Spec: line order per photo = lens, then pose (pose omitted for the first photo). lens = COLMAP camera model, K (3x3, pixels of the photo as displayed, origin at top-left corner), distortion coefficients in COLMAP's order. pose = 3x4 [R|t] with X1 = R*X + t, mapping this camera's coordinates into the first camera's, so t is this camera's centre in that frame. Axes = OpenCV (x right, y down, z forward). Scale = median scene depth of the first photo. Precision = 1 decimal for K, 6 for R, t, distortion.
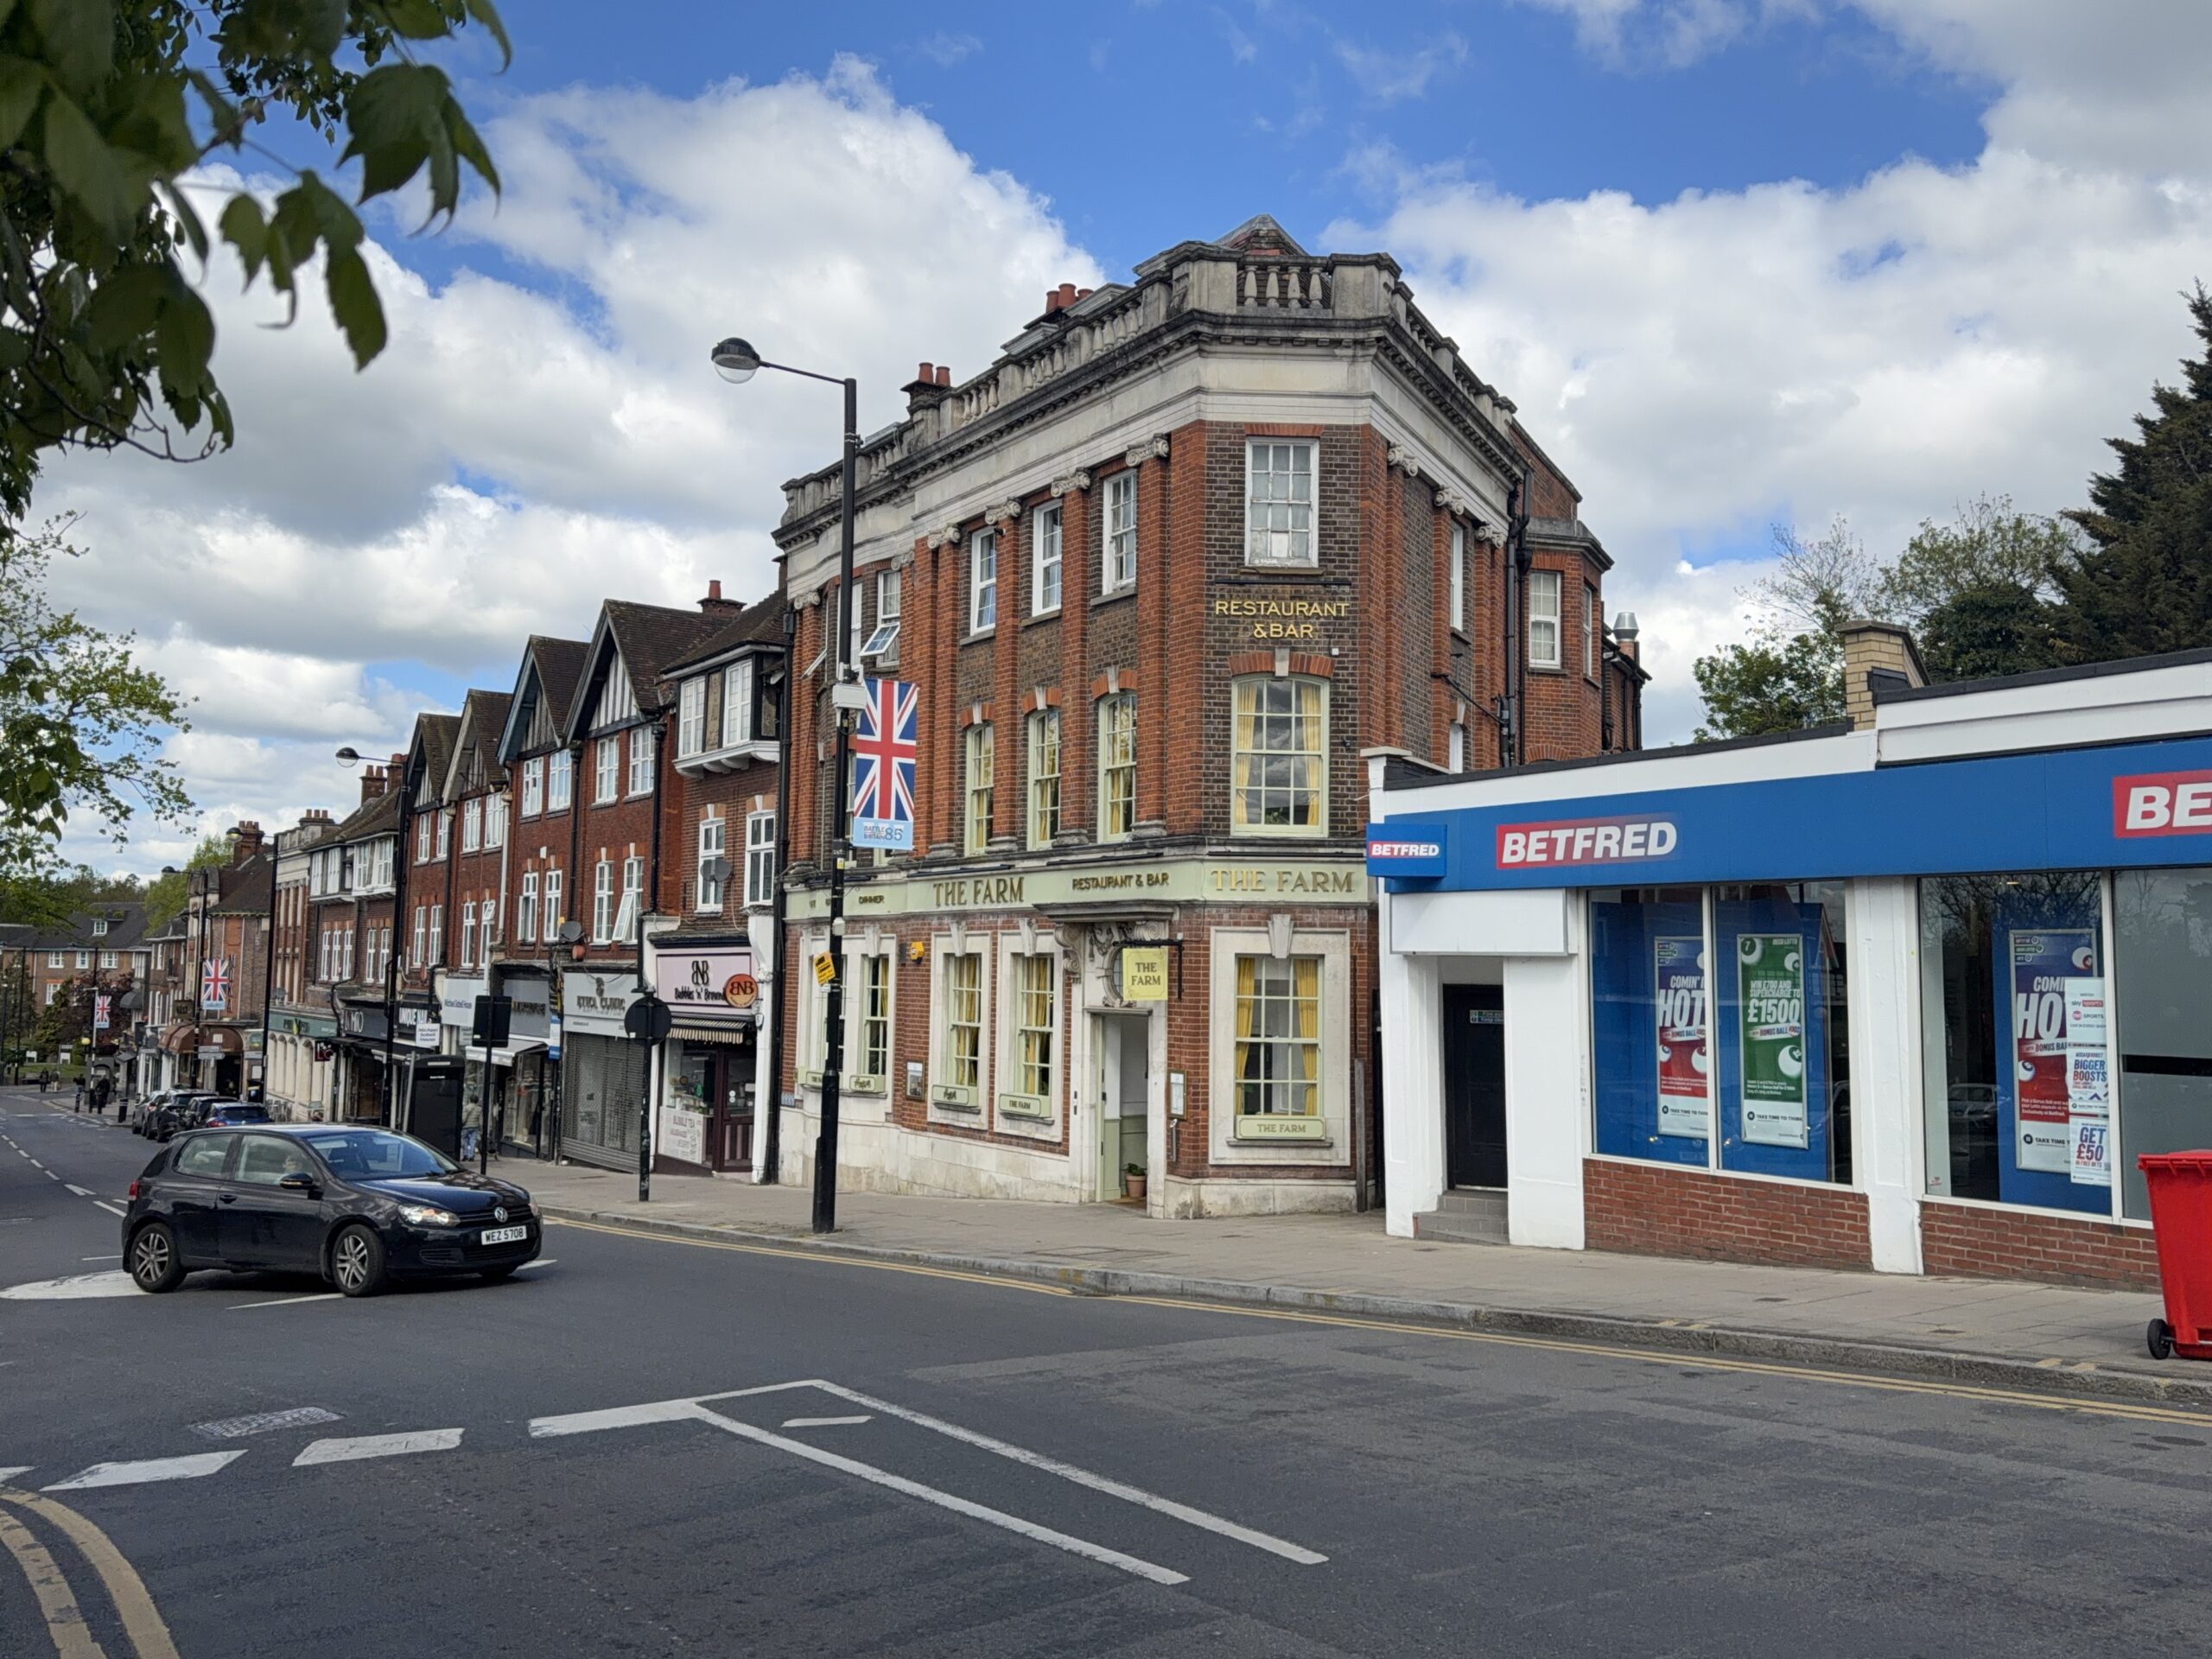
lens RADIAL K [[1780.7, 0, 1110.7], [0, 1780.7, 820.5], [0, 0, 1]] dist [0.114790, -0.000784]
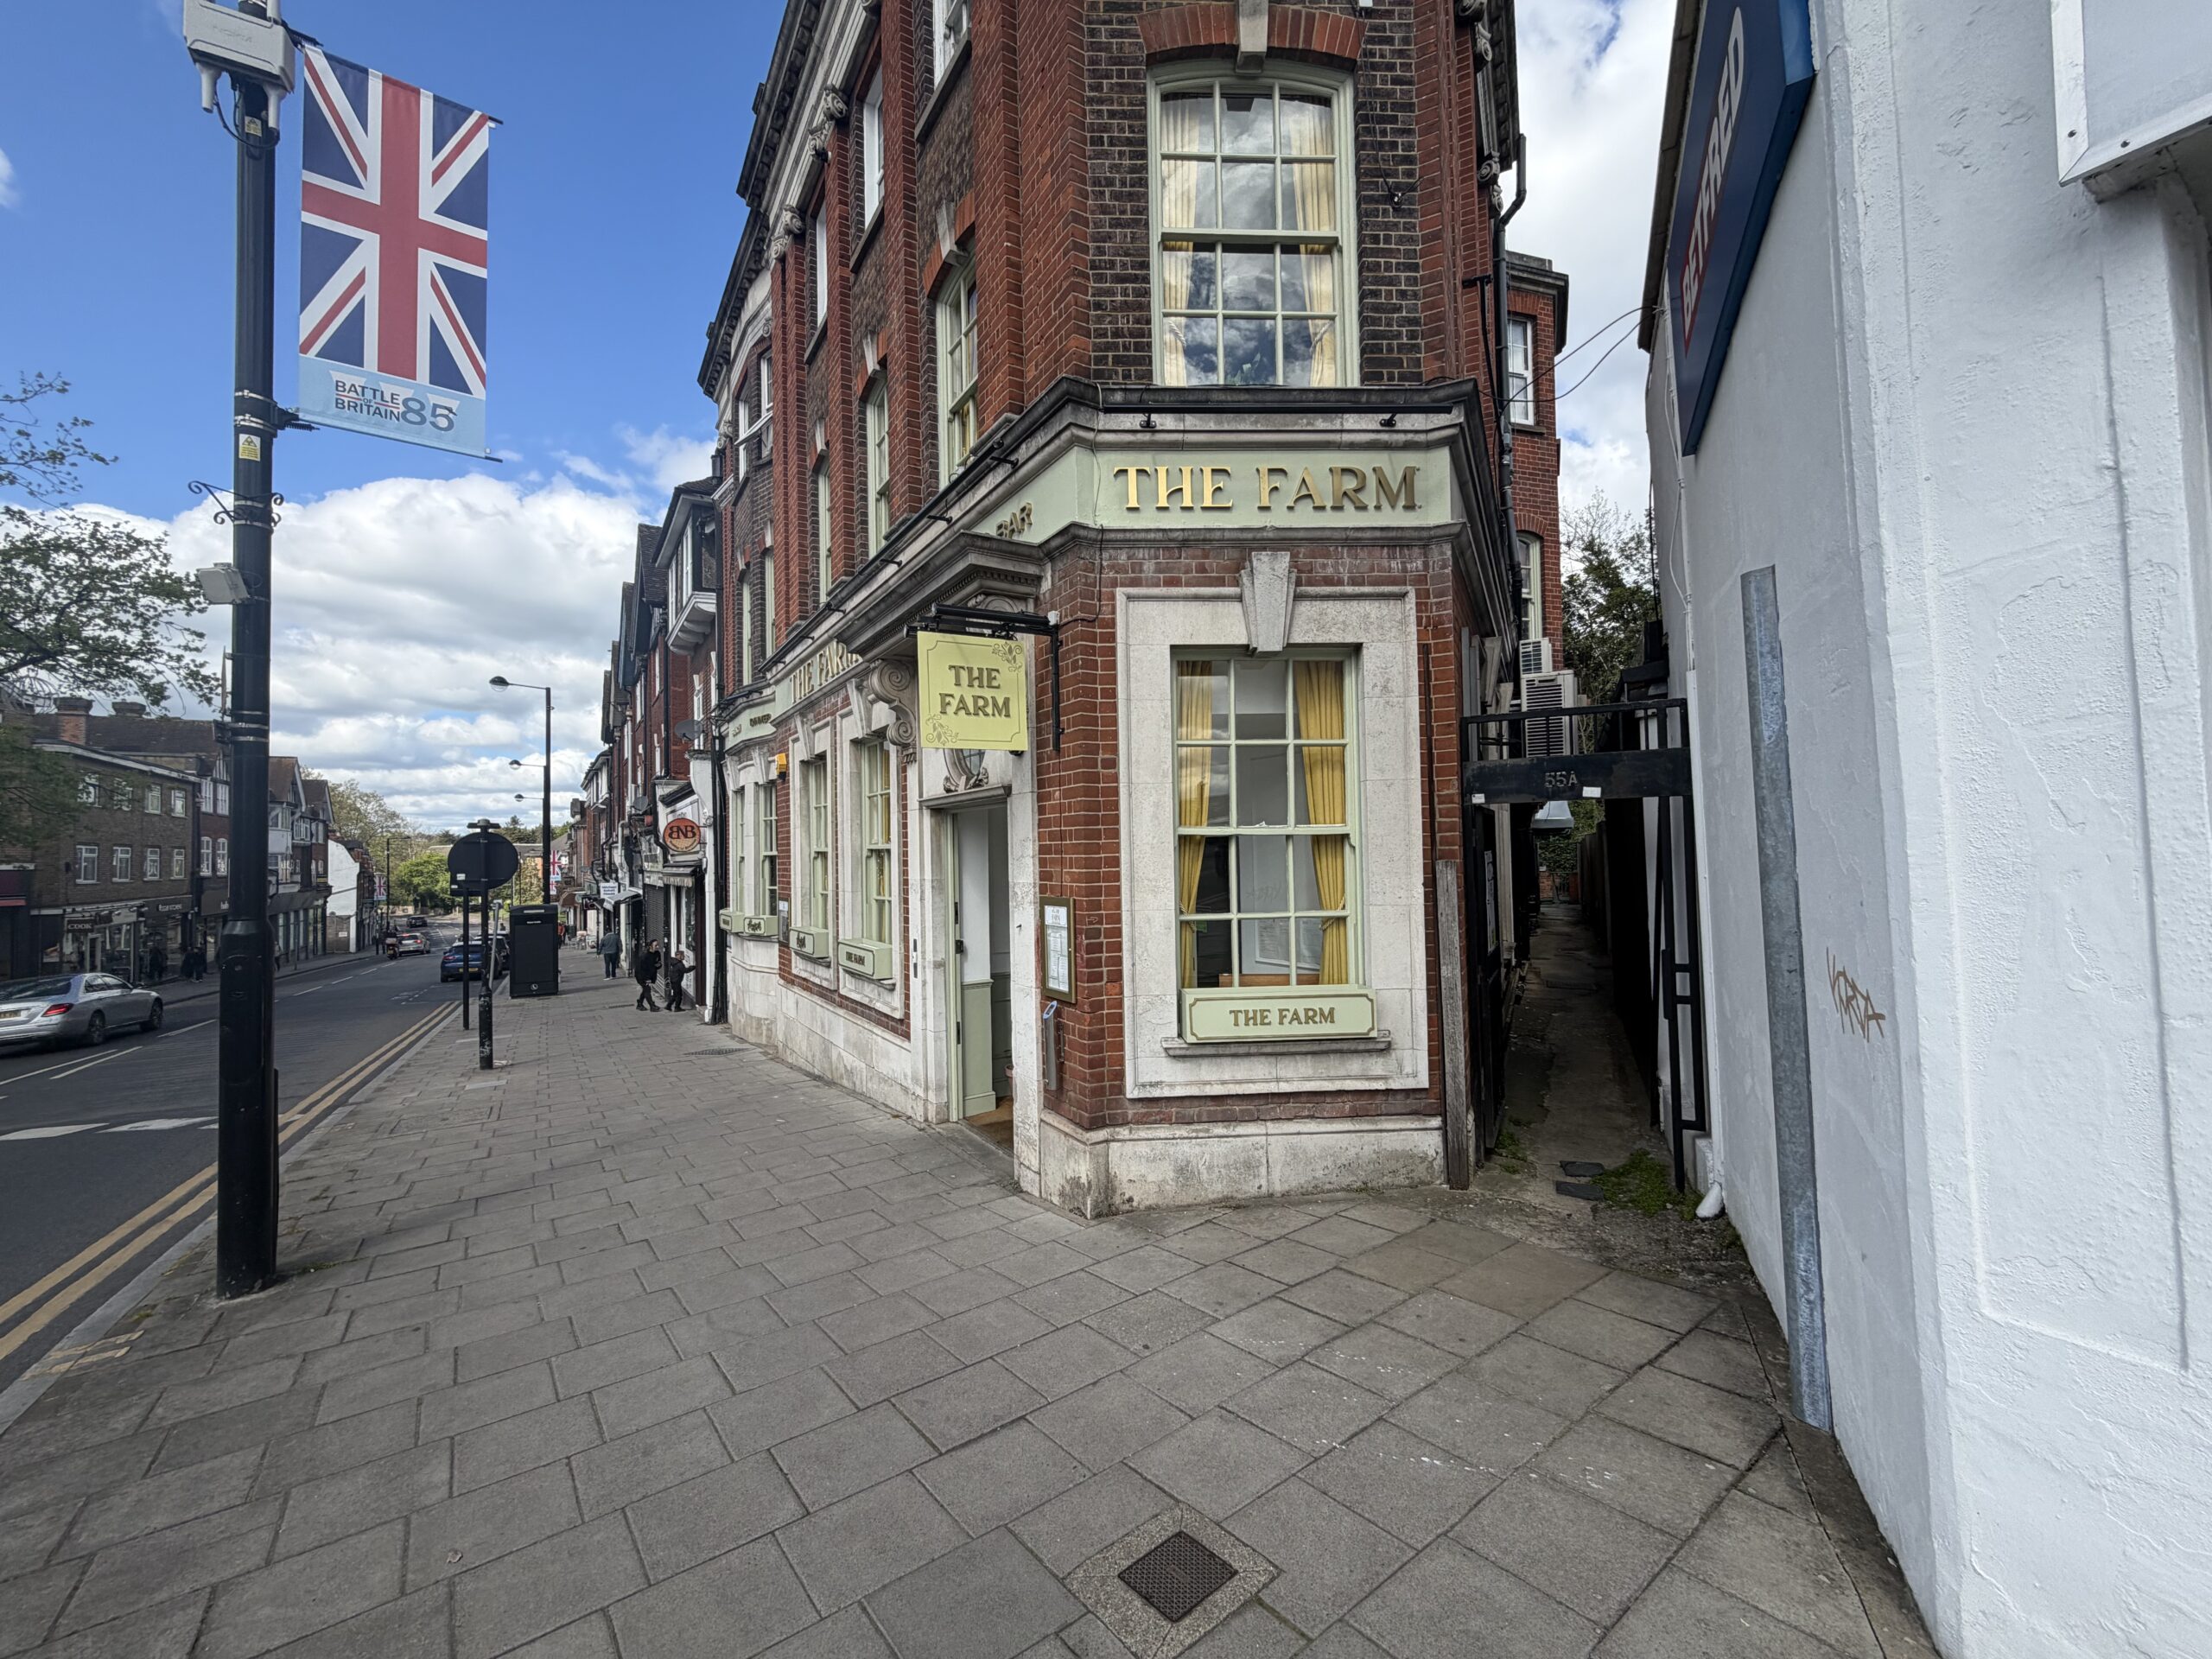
lens RADIAL K [[881.7, 0, 1097.8], [0, 881.7, 832.4], [0, 0, 1]] dist [-0.001053, -0.000141]
pose [[0.999308, -0.032916, -0.017321, 0.052976], [0.033884, 0.997687, 0.058935, 0.108580], [0.015341, -0.059481, 0.998112, 0.765857]]
